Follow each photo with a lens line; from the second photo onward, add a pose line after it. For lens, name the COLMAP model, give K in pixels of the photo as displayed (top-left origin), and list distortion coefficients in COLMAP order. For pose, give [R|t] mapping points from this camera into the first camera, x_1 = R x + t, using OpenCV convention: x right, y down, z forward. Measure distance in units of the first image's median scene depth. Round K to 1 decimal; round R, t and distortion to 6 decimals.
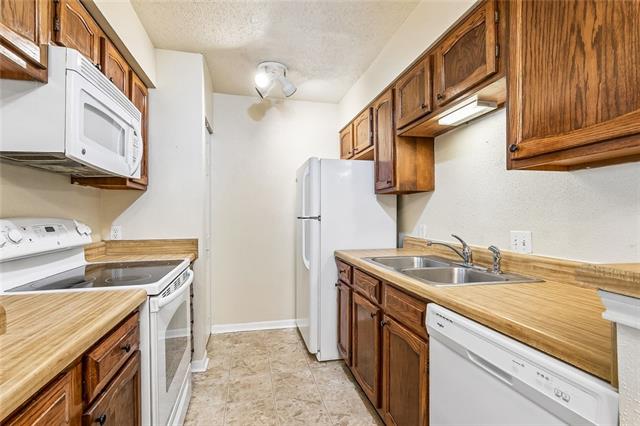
lens RADIAL K [[308.1, 0, 321.5], [0, 308.1, 213.7], [0, 0, 1]] dist [0.000192, 0.000035]
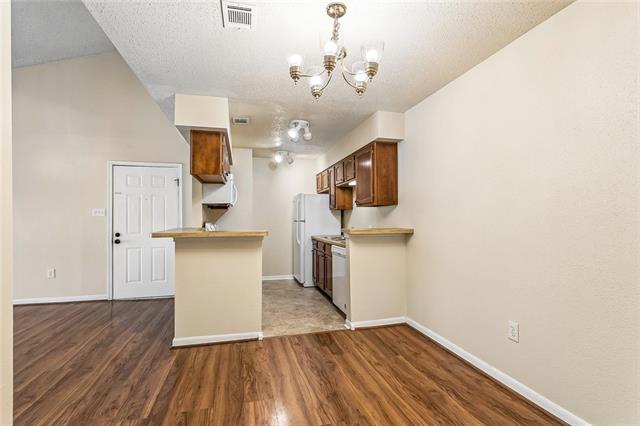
lens RADIAL K [[308.1, 0, 317.7], [0, 308.1, 215.5], [0, 0, 1]] dist [0.000192, 0.000035]
pose [[0.999976, -0.004456, 0.005228, 0.075004], [0.004502, 0.999950, -0.008970, -0.005191], [-0.005187, 0.008994, 0.999946, -1.164813]]
